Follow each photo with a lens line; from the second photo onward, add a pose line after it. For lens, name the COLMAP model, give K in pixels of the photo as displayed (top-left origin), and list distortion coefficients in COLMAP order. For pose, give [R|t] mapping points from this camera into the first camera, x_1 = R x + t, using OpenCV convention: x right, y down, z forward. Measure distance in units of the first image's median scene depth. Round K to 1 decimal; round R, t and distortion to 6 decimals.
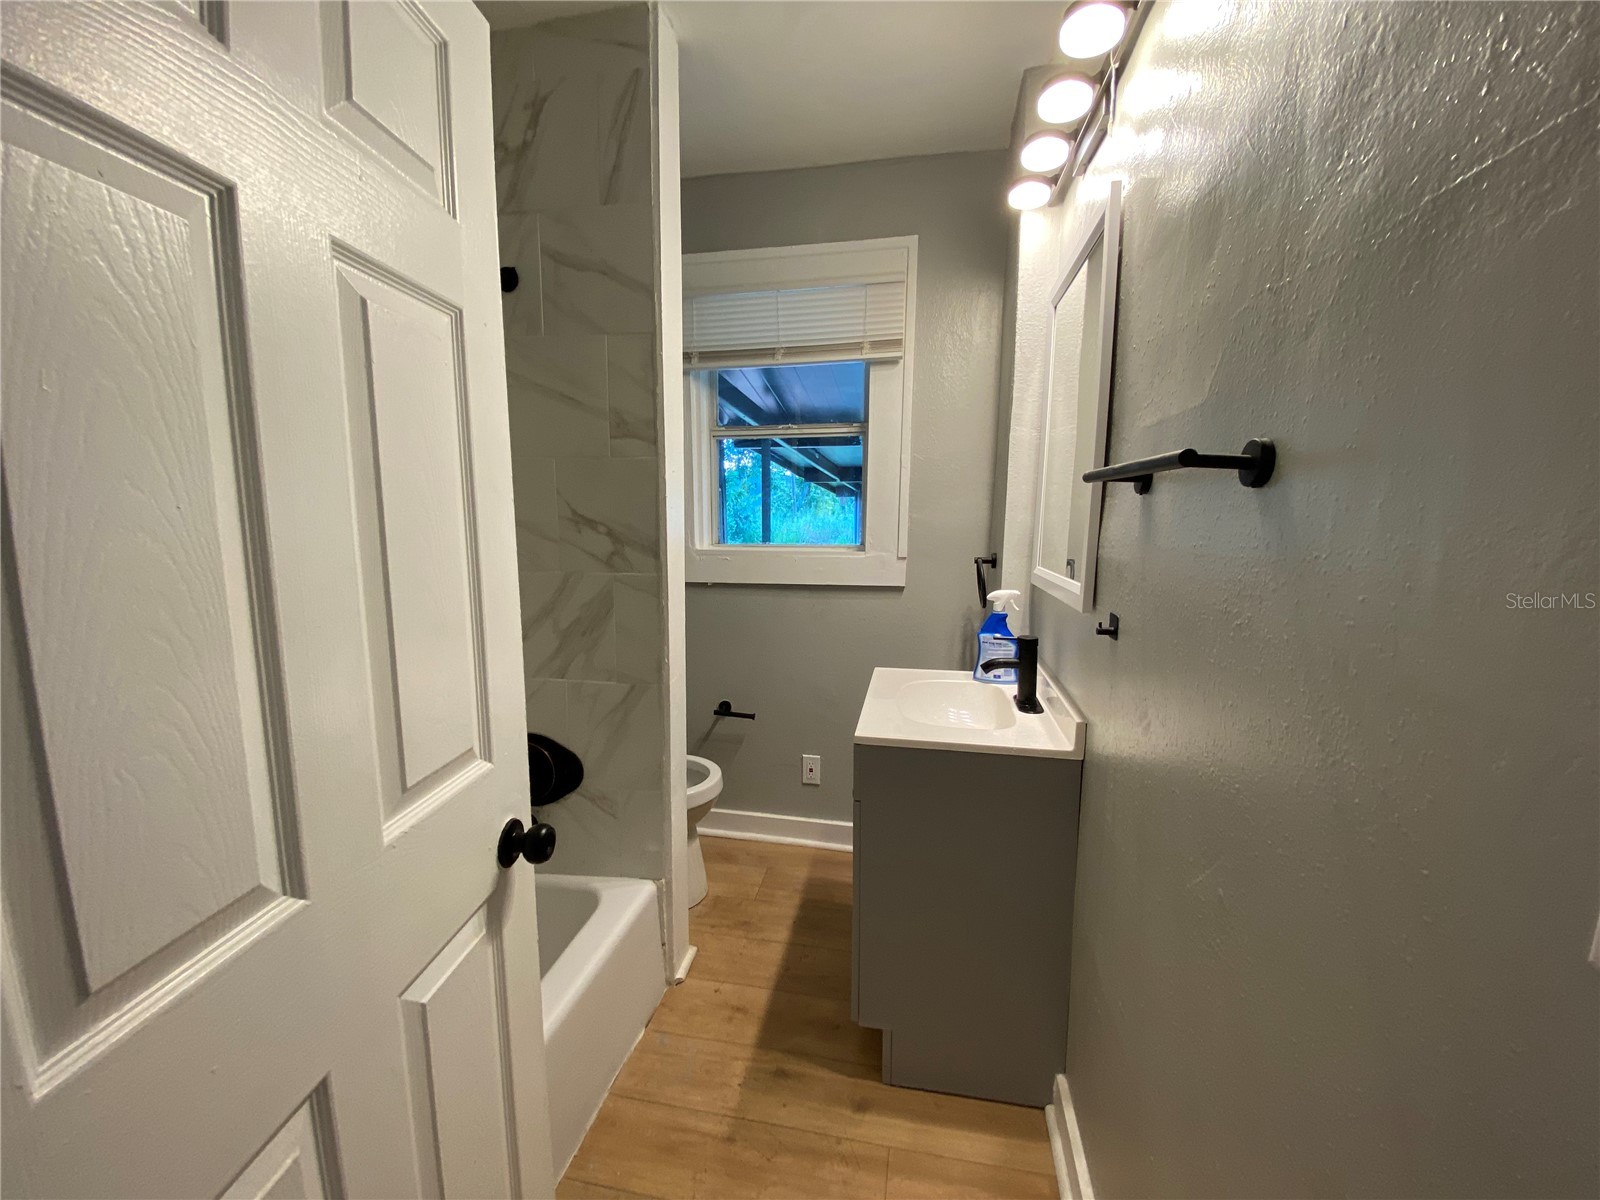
lens RADIAL K [[642.2, 0, 794.9], [0, 642.2, 598.4], [0, 0, 1]] dist [0.044899, -0.035714]
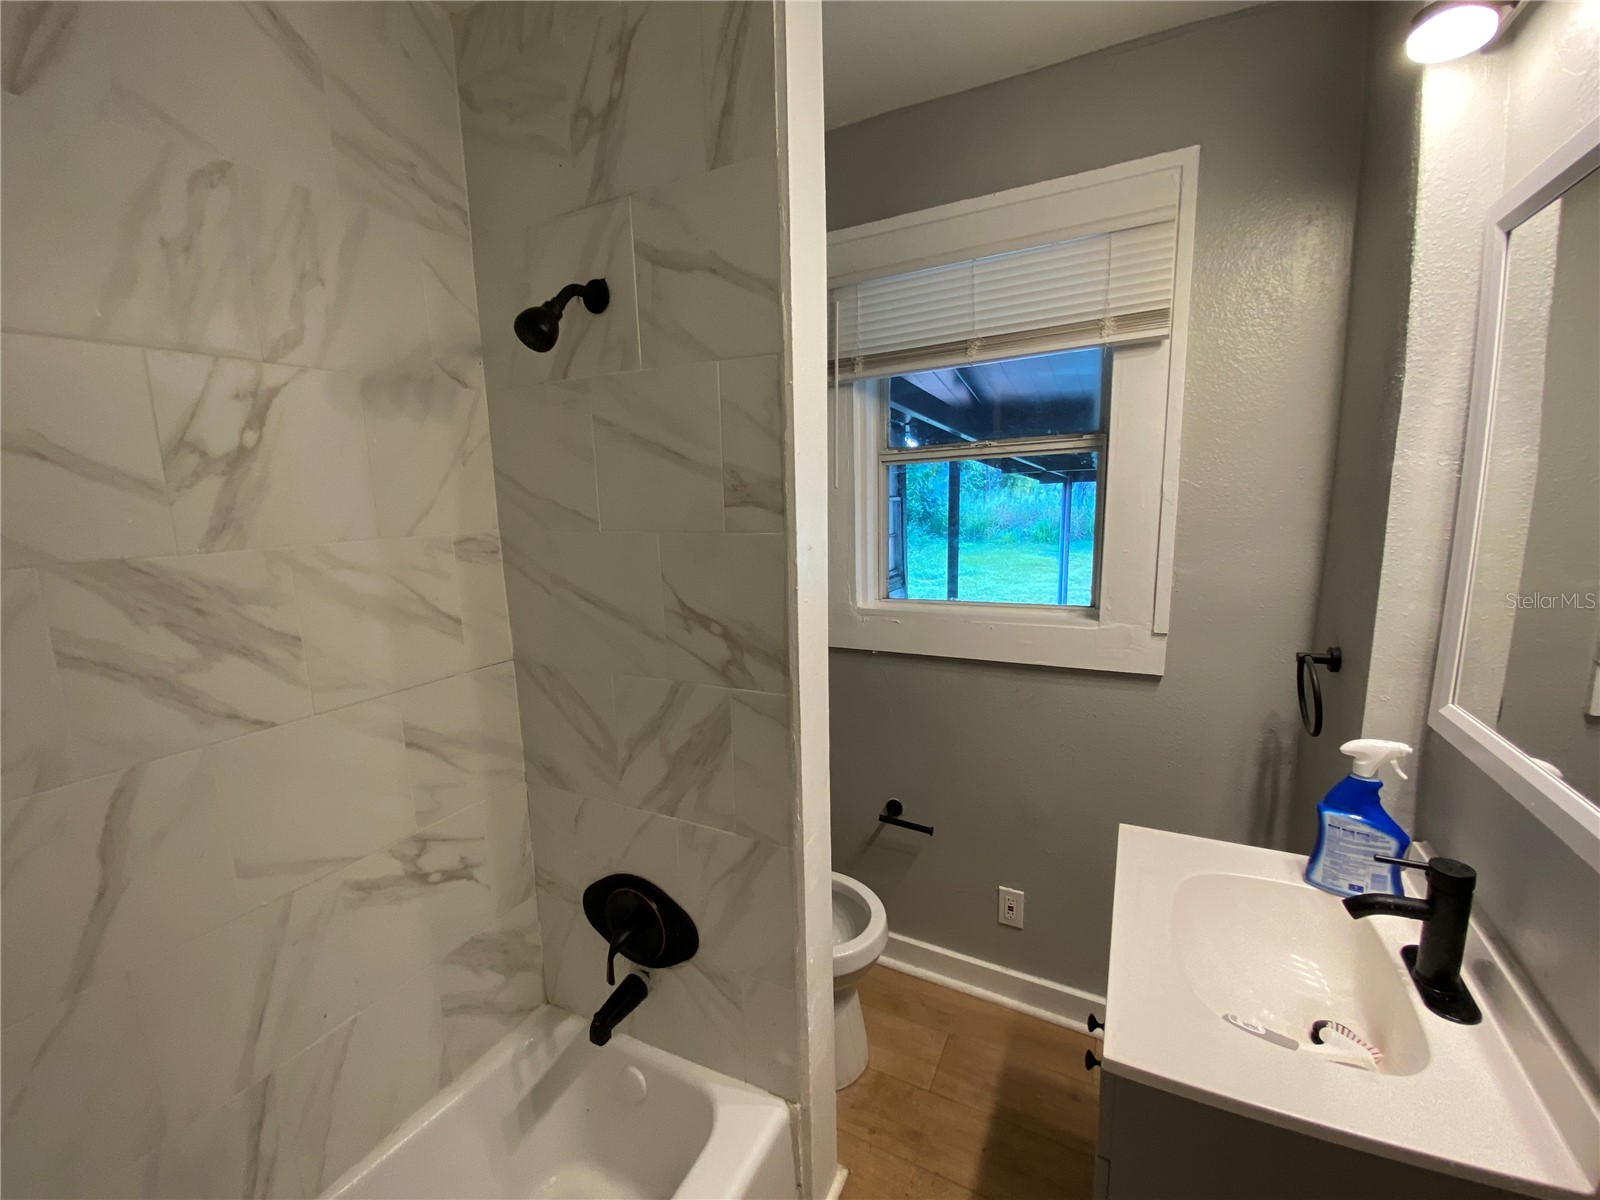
lens RADIAL K [[642.2, 0, 794.9], [0, 642.2, 598.4], [0, 0, 1]] dist [0.044899, -0.035714]
pose [[0.958963, 0.015960, -0.283081, -0.008249], [-0.007654, 0.999508, 0.030425, -0.138959], [0.283427, -0.027010, 0.958613, 0.281468]]
